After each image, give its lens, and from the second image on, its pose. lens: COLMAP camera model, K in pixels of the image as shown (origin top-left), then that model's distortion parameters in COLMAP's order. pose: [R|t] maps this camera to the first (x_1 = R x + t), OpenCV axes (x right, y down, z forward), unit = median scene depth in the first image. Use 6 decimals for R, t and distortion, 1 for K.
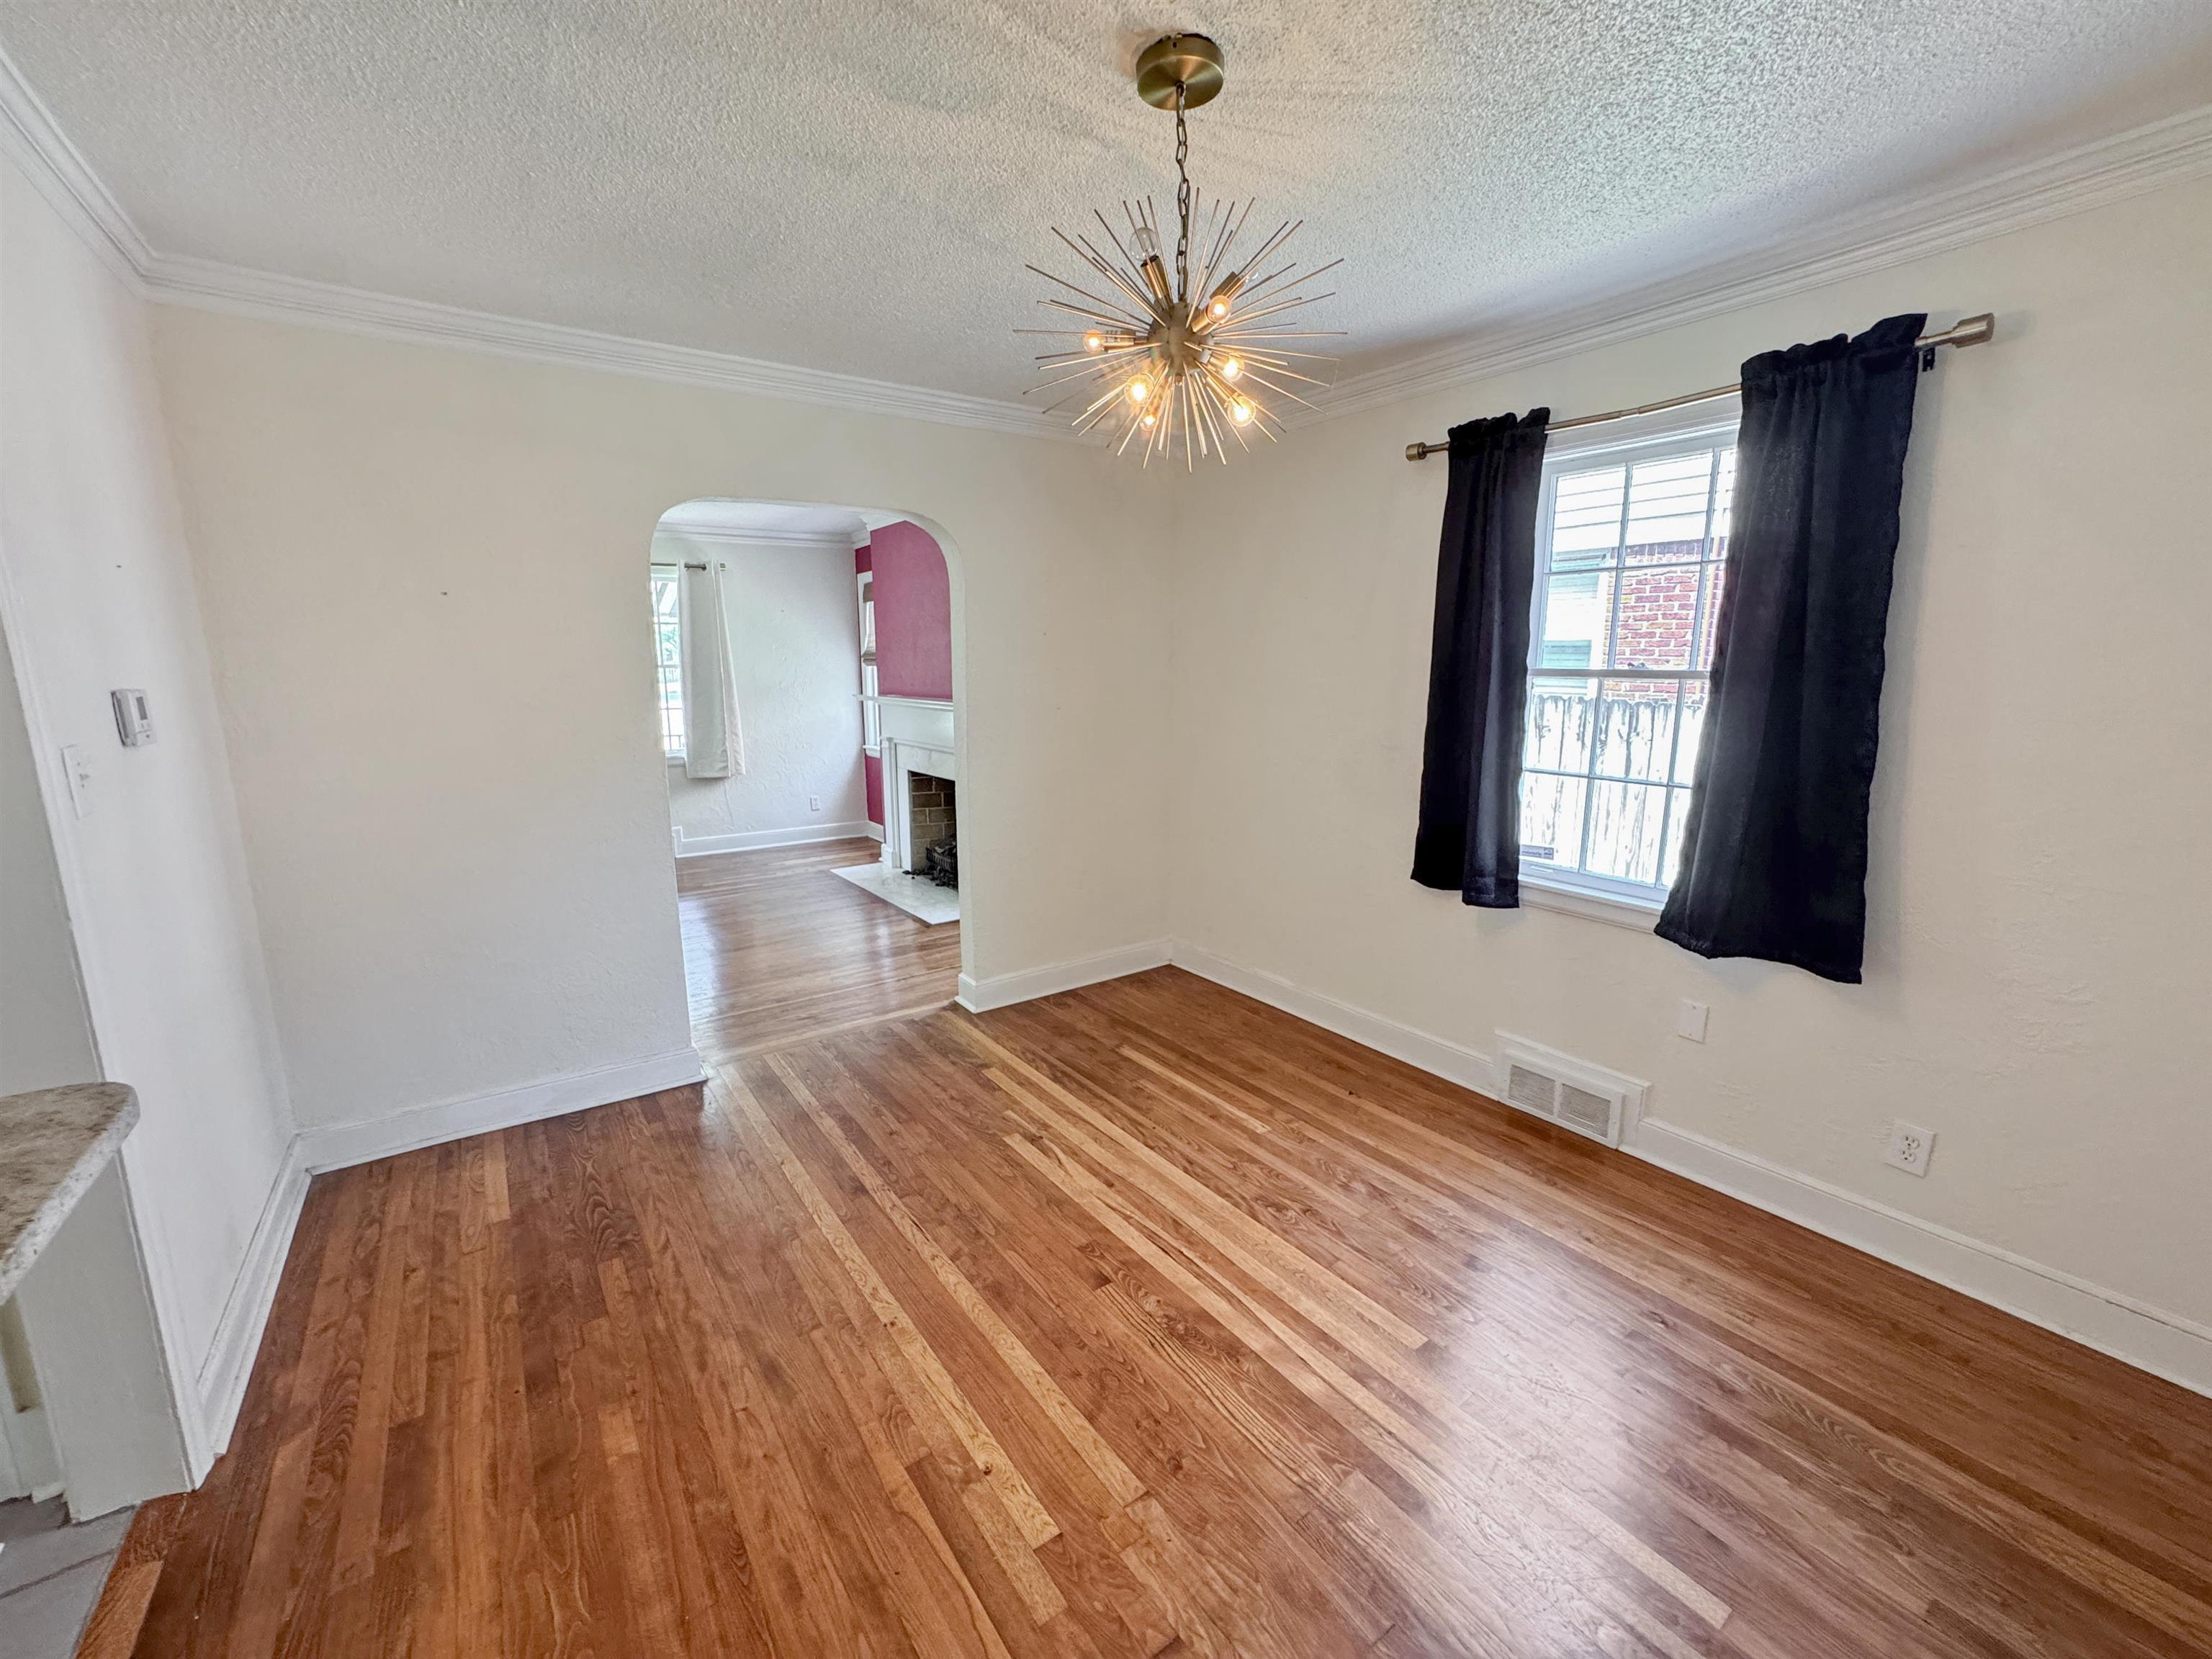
lens RADIAL K [[897.7, 0, 1106.0], [0, 897.7, 829.5], [0, 0, 1]] dist [-0.047726, 0.021349]
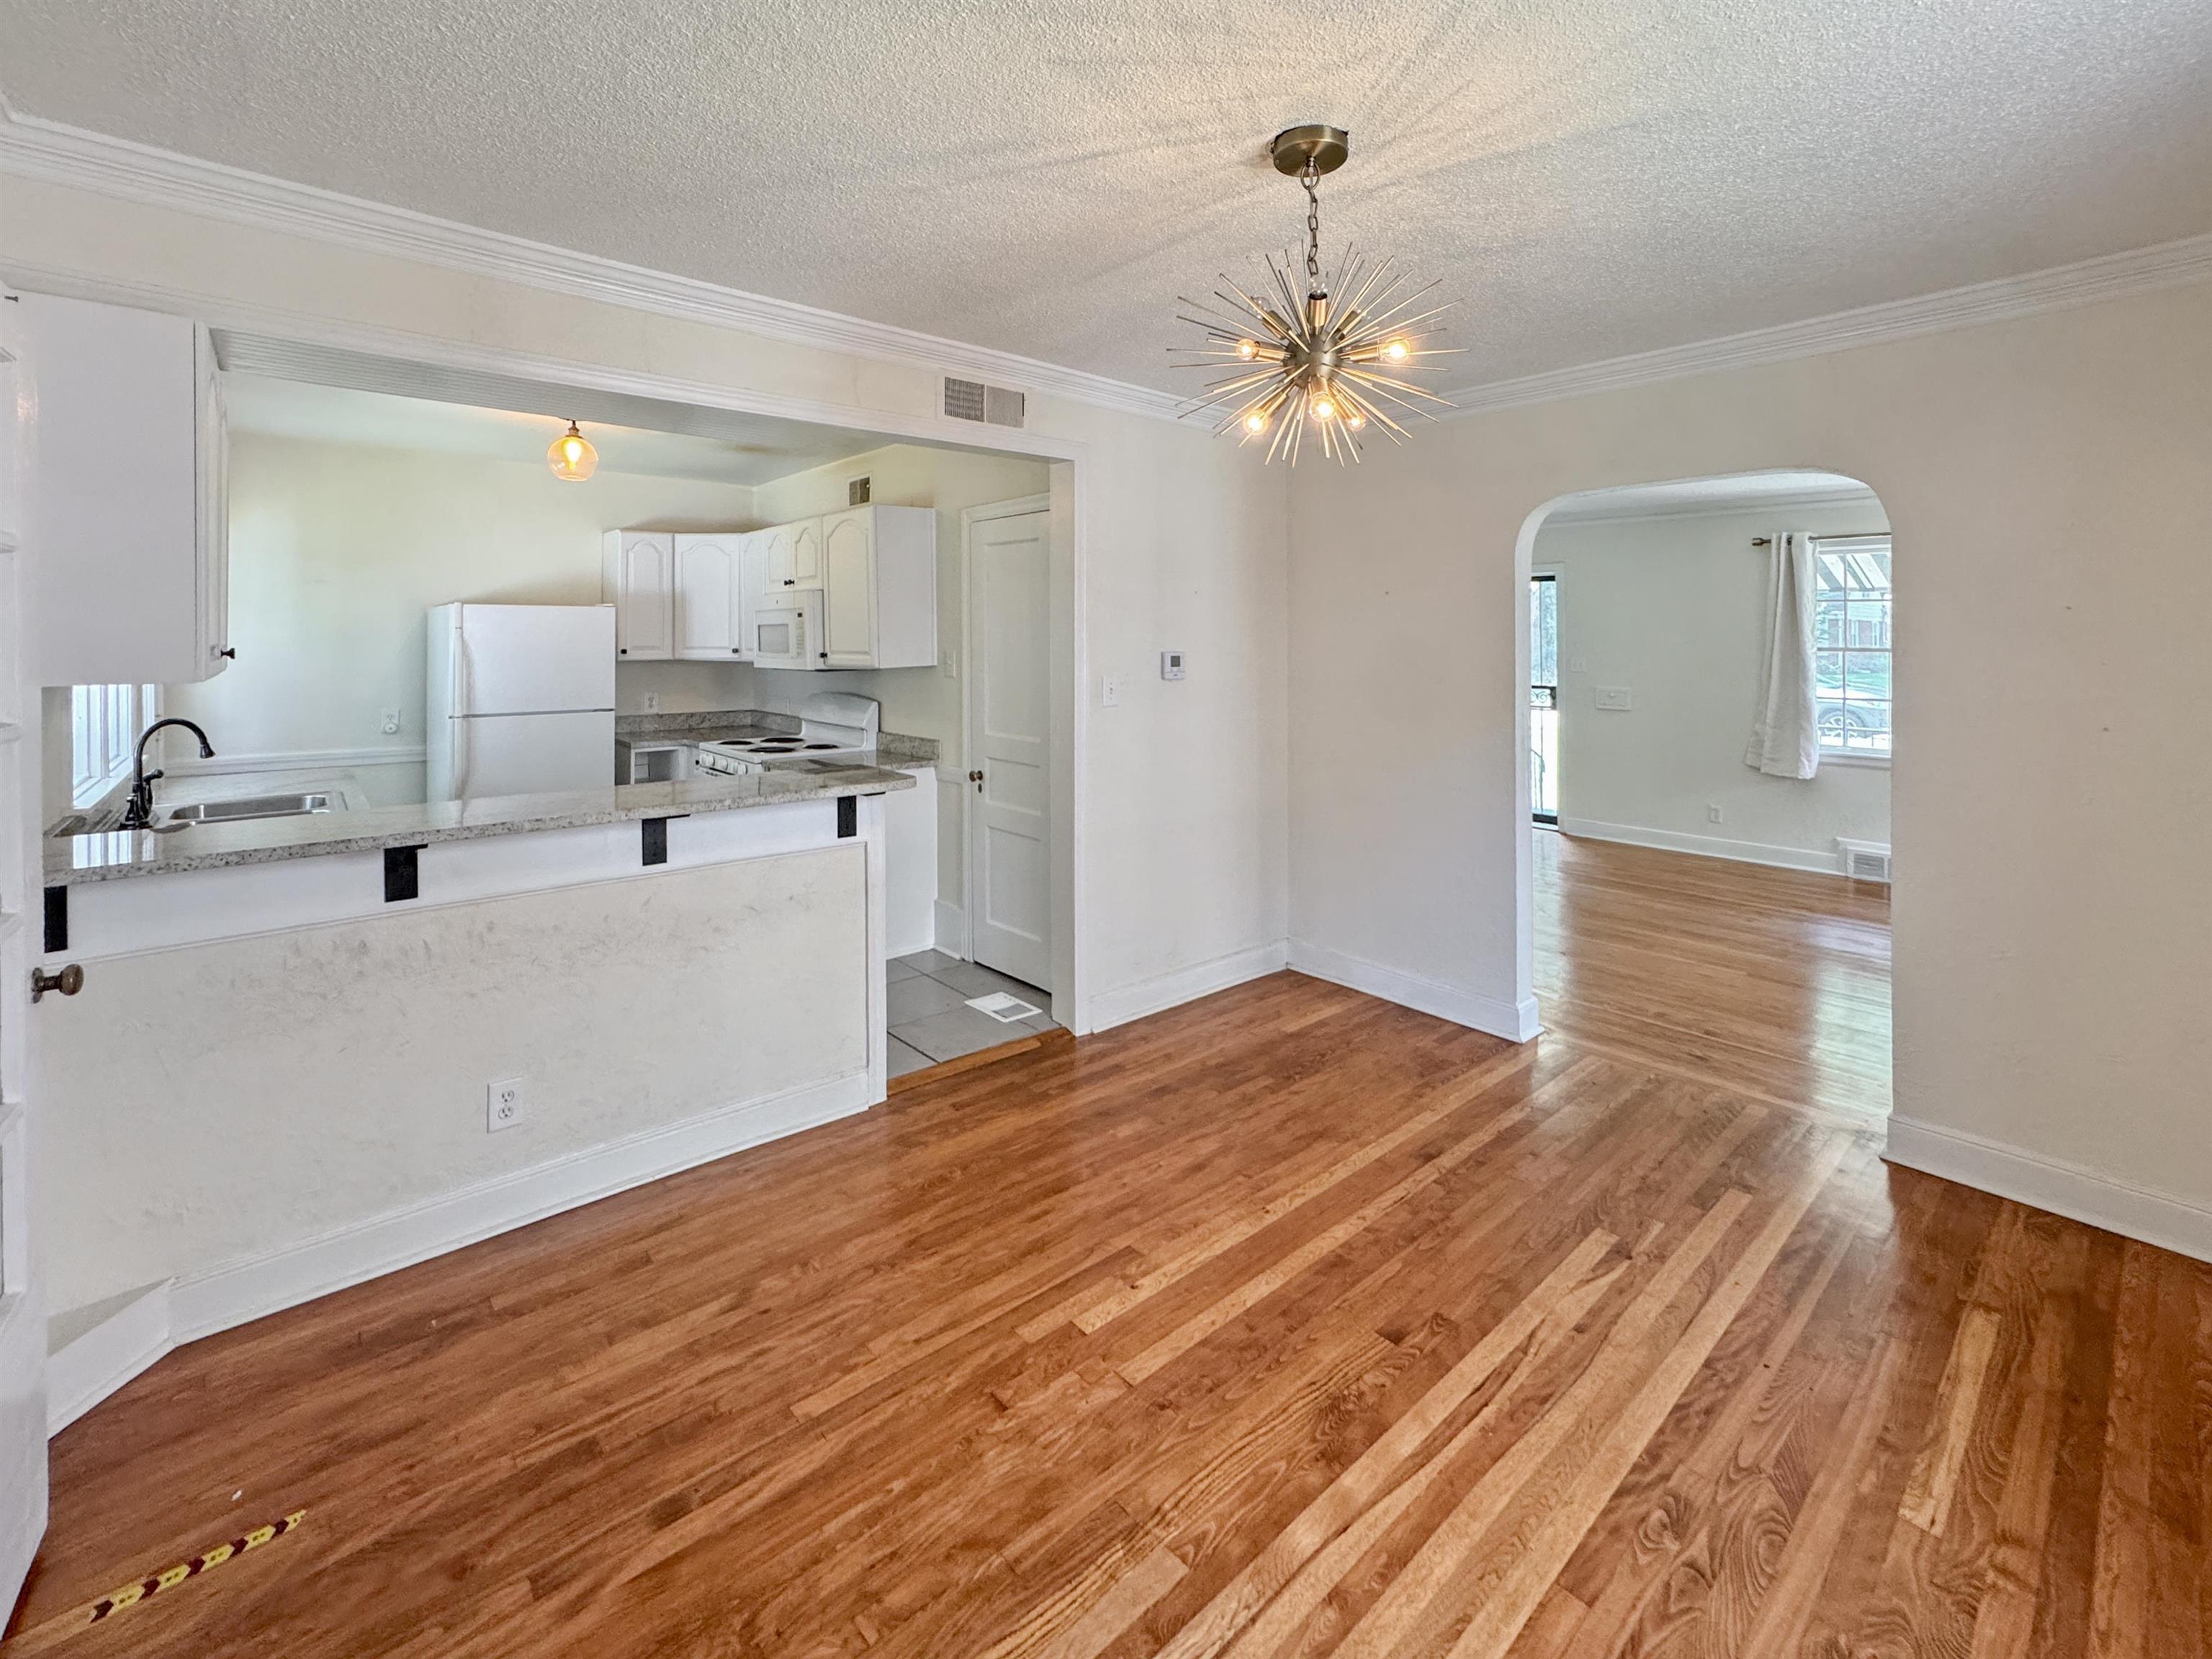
lens RADIAL K [[979.3, 0, 1122.0], [0, 979.3, 622.7], [0, 0, 1]] dist [-0.039497, 0.010281]
pose [[0.106095, -0.014604, -0.994249, 0.831818], [-0.192271, 0.980720, -0.034923, -0.092020], [0.975590, 0.194870, 0.101242, 0.451896]]
